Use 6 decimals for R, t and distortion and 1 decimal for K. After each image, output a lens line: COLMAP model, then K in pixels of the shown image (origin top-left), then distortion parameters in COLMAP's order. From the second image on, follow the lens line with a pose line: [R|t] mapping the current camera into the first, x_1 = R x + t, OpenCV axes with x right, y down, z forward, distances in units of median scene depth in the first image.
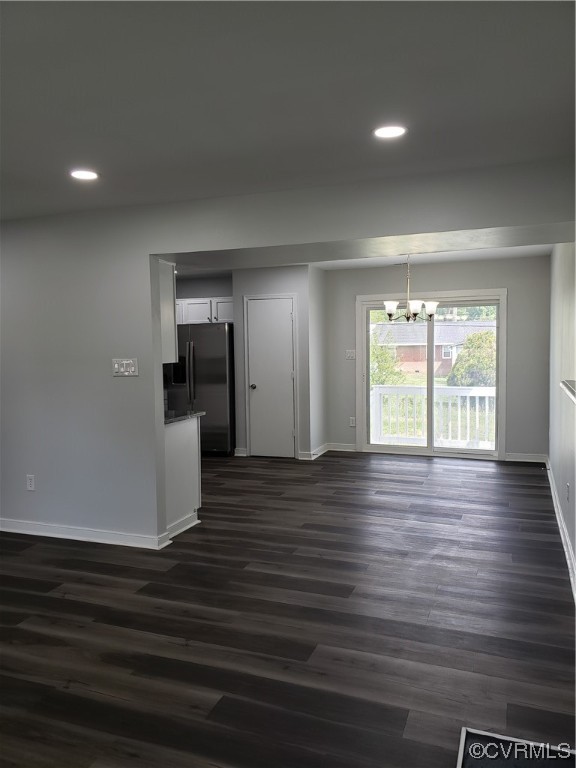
lens RADIAL K [[589.3, 0, 287.1], [0, 589.3, 386.0], [0, 0, 1]] dist [-0.003265, 0.003229]
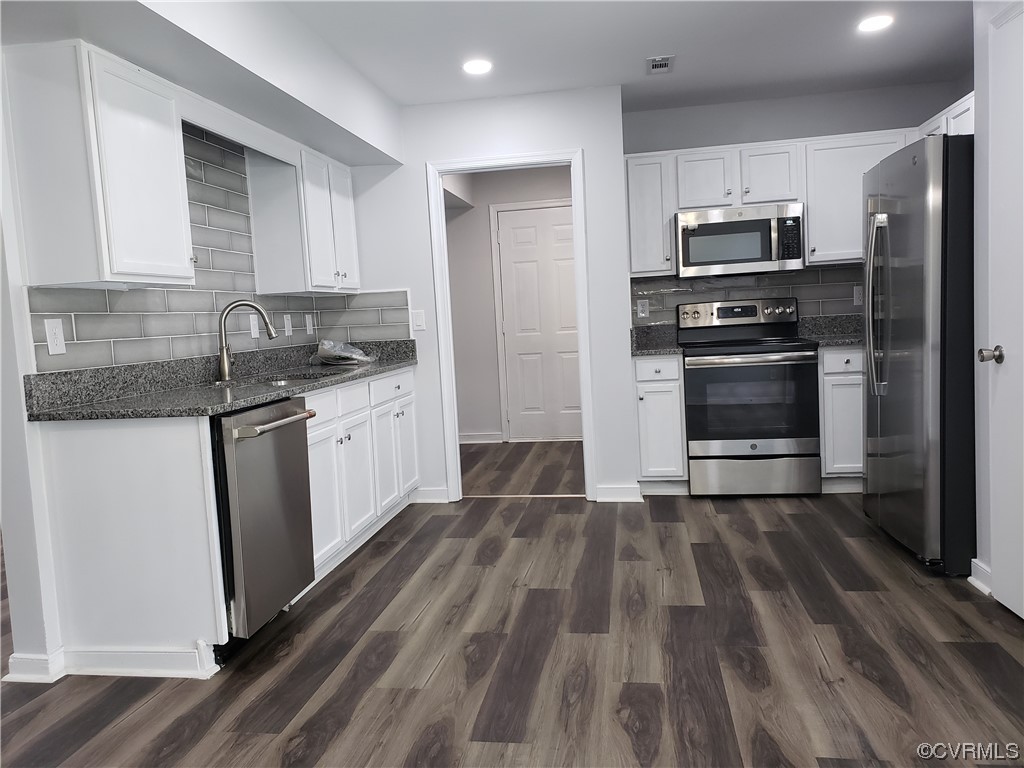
lens RADIAL K [[785.7, 0, 510.3], [0, 785.7, 383.5], [0, 0, 1]] dist [-0.003265, 0.003229]
pose [[0.208442, 0.095760, -0.973335, 0.535276], [-0.023319, 0.995399, 0.092936, -0.029445], [0.977757, 0.003325, 0.209716, 1.486629]]
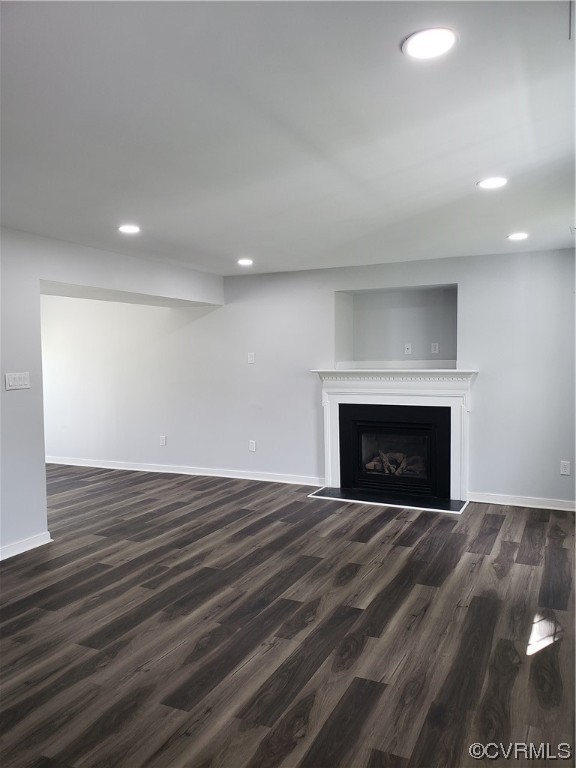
lens RADIAL K [[589.3, 0, 287.0], [0, 589.3, 383.1], [0, 0, 1]] dist [-0.003265, 0.003229]
pose [[0.079348, -0.032775, 0.996308, -1.584915], [0.079338, 0.996496, 0.026462, -0.021698], [-0.993685, 0.076945, 0.081670, 0.536993]]
